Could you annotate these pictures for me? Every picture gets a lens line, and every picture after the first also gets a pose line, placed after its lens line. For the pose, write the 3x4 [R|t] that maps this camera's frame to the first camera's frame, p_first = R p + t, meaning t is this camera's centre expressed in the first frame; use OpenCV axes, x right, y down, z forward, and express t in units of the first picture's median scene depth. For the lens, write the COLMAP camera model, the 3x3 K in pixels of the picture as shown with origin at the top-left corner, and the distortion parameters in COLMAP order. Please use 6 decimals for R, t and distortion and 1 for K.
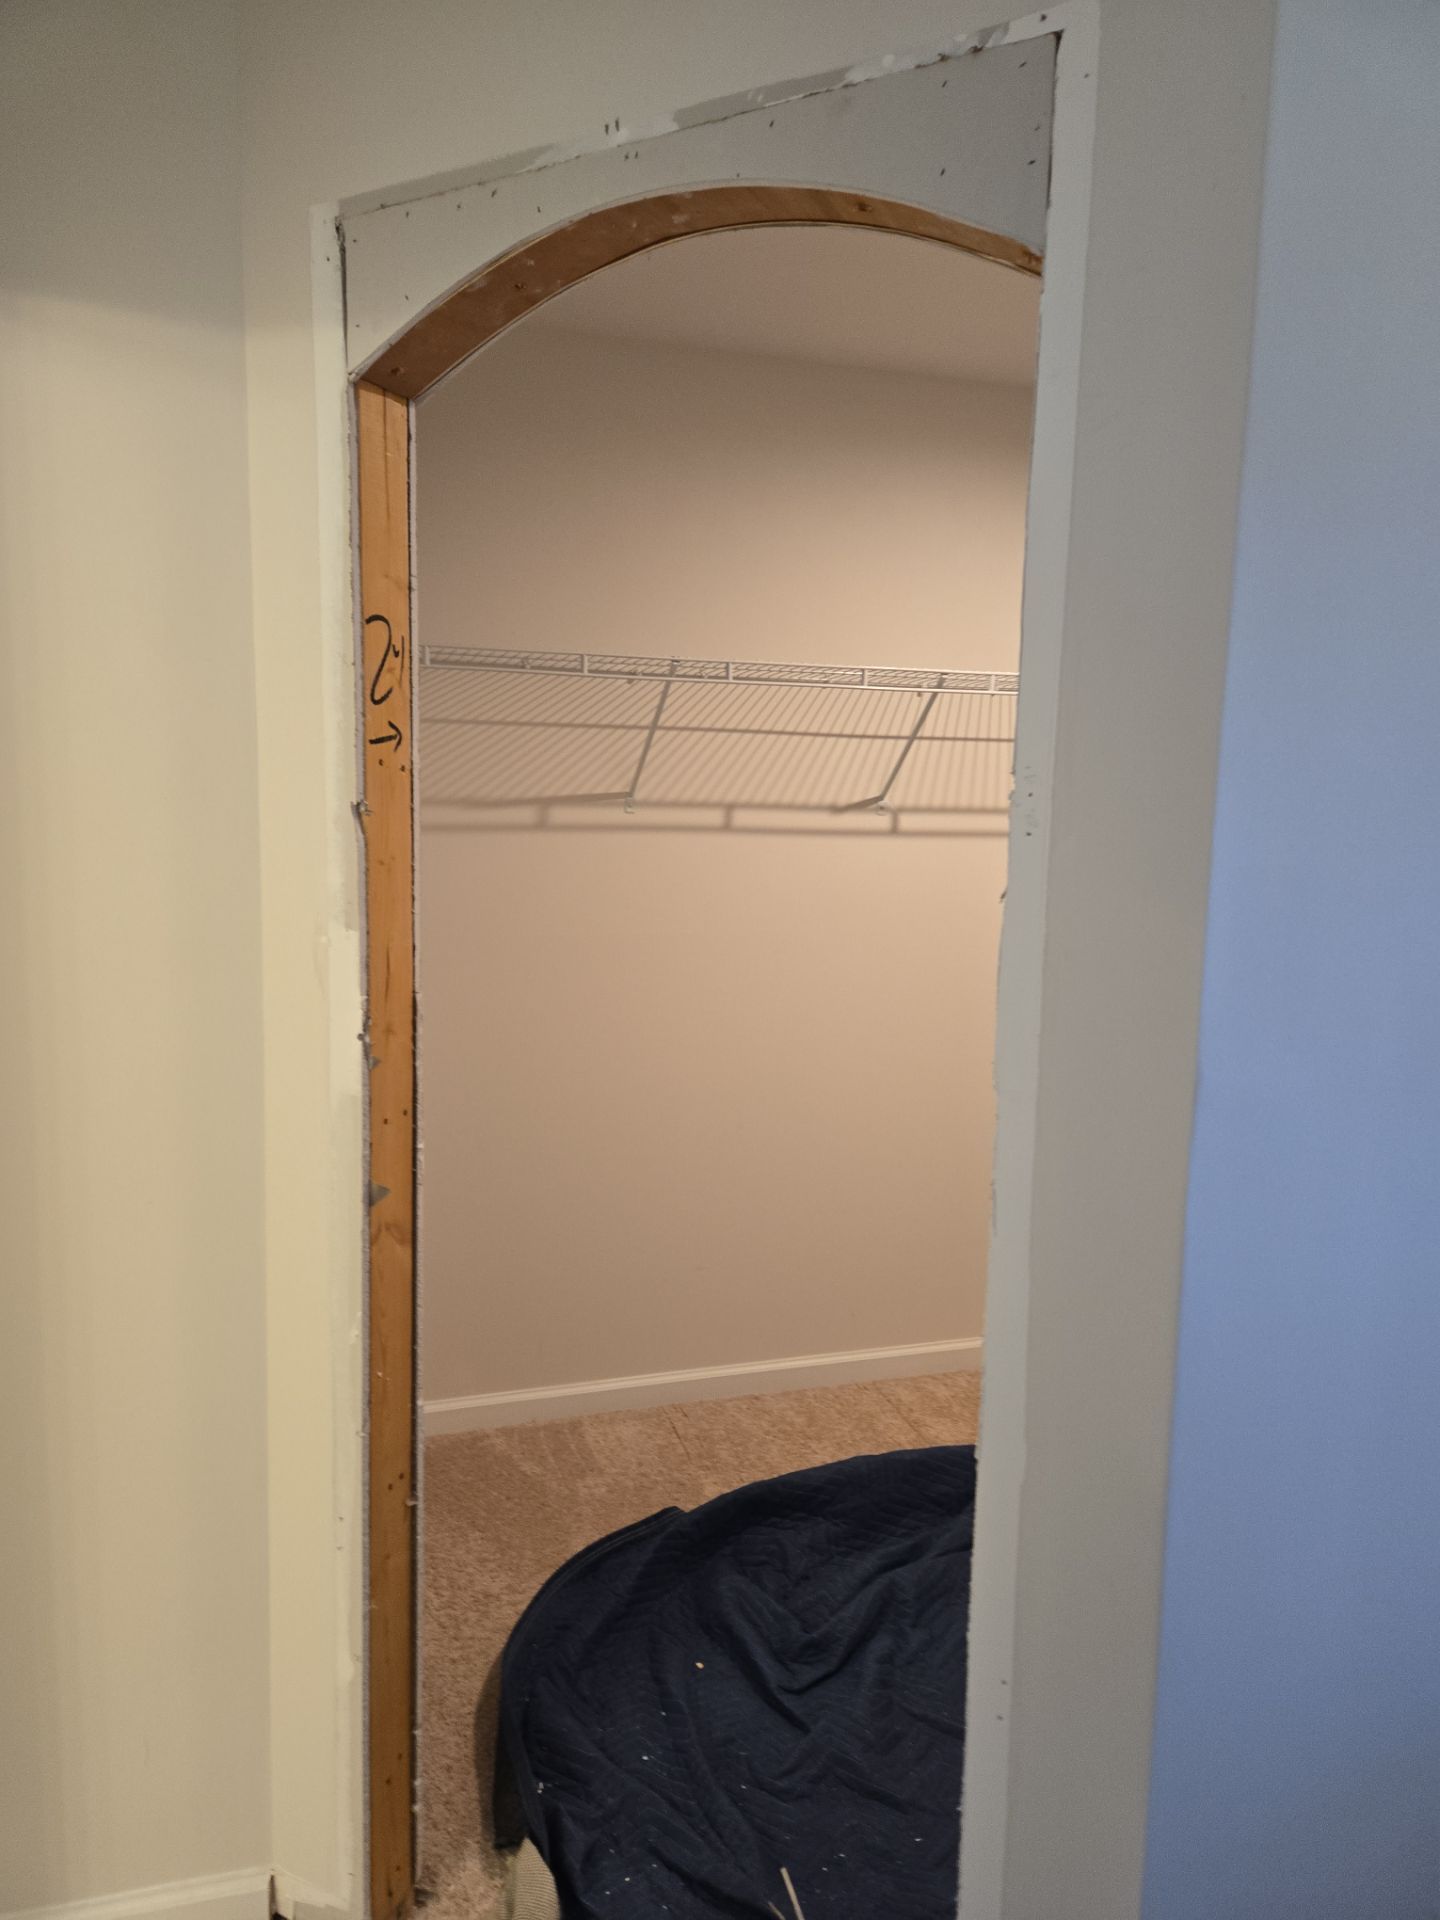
lens RADIAL K [[1258.6, 0, 706.3], [0, 1258.6, 957.9], [0, 0, 1]] dist [0.021674, 0.008767]
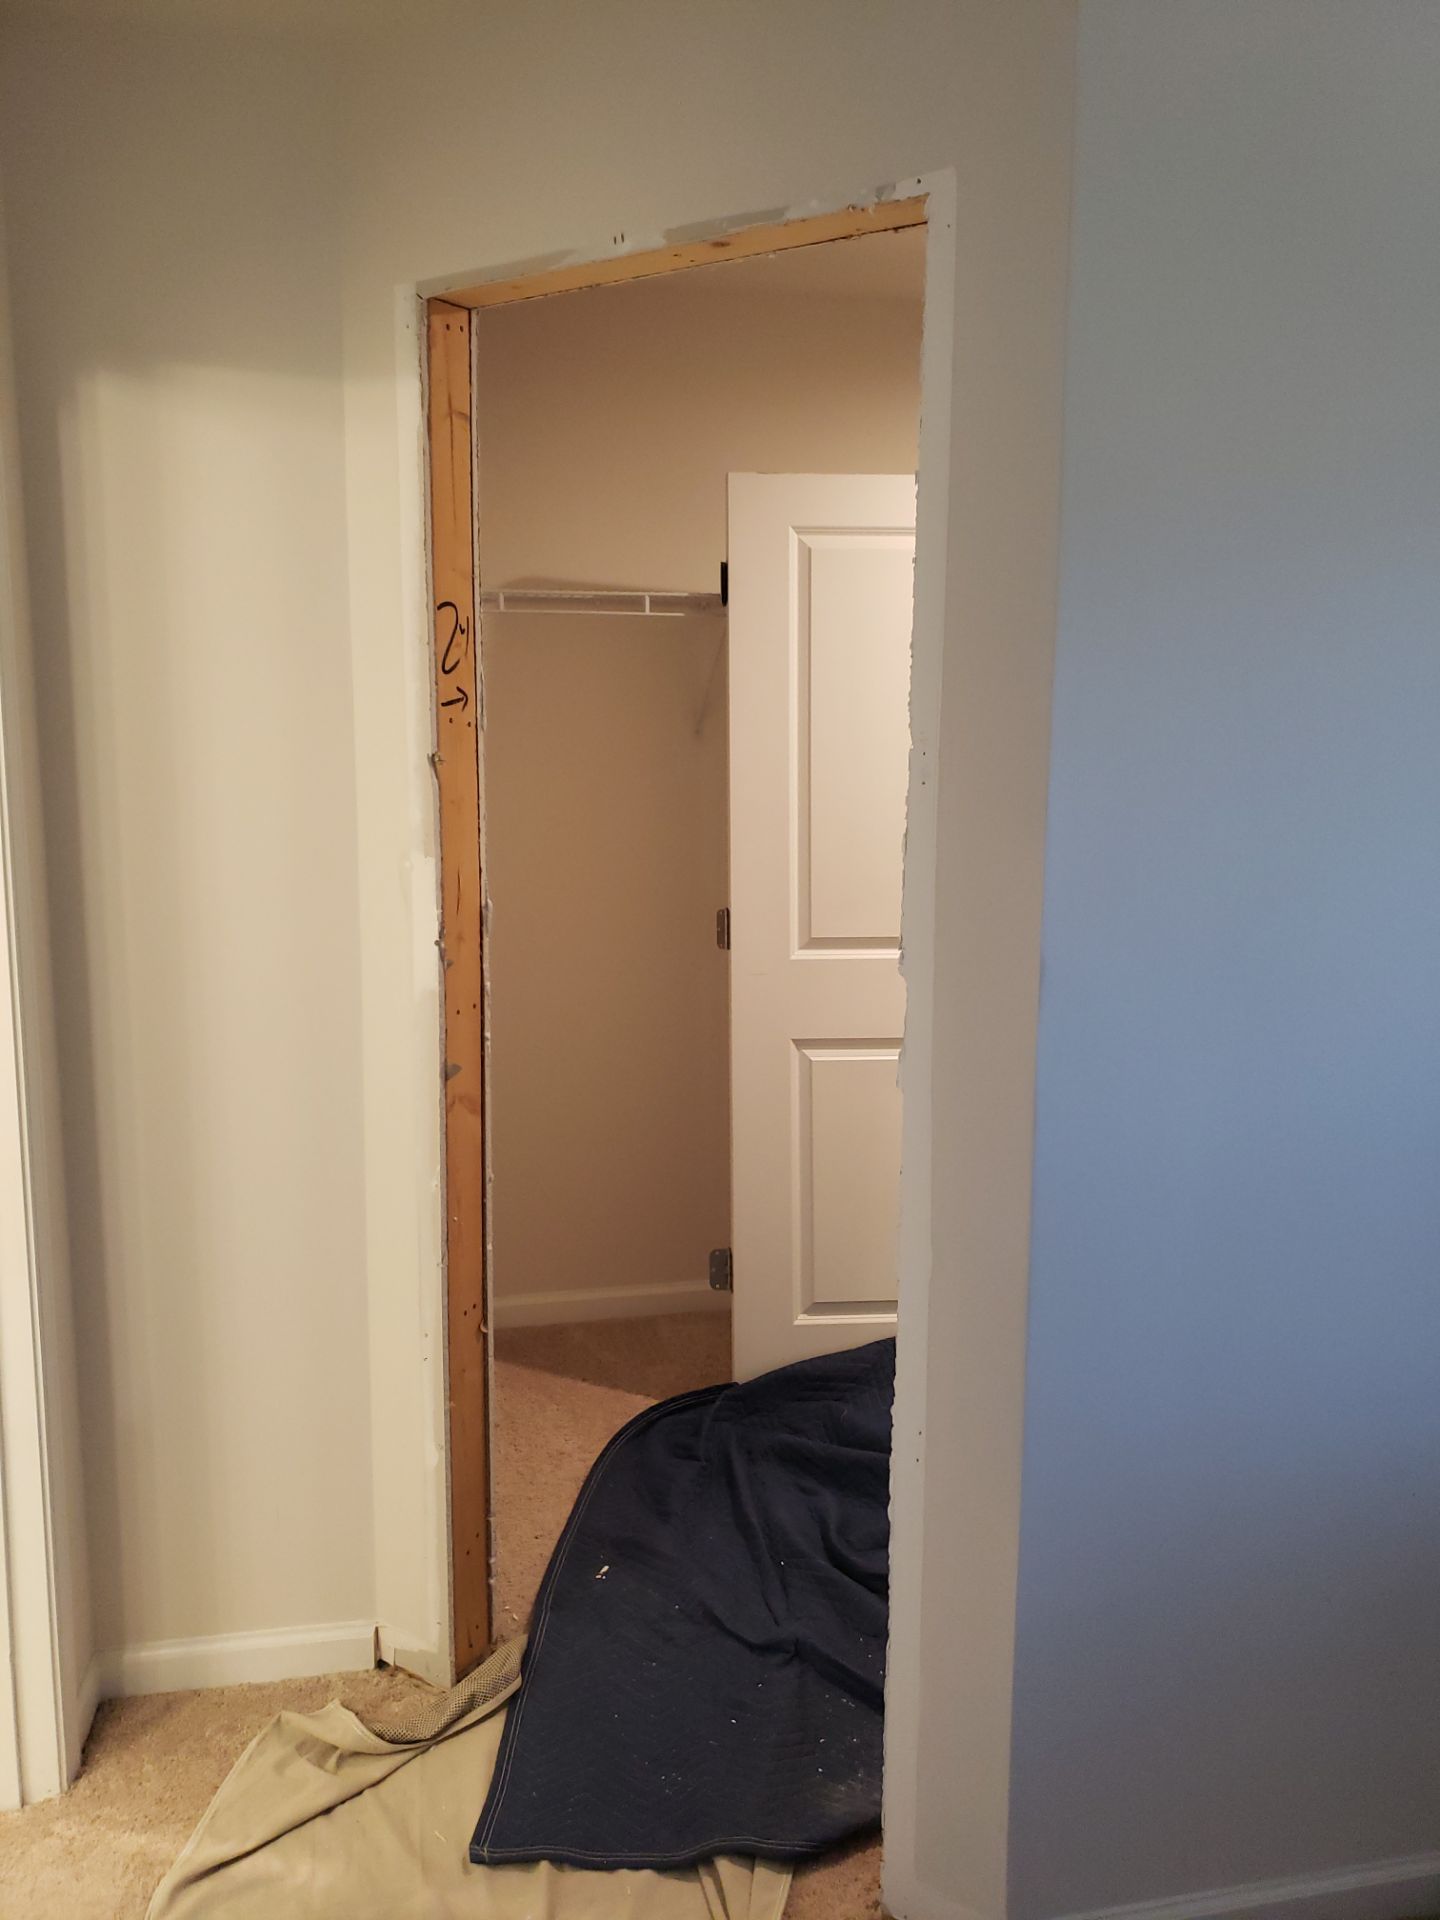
lens RADIAL K [[1482.7, 0, 739.3], [0, 1482.7, 950.3], [0, 0, 1]] dist [0.016922, -0.002091]
pose [[0.996402, 0.006048, -0.084533, 0.133558], [-0.002269, 0.998996, 0.044732, 0.003708], [0.084719, -0.044379, 0.995416, -0.392338]]
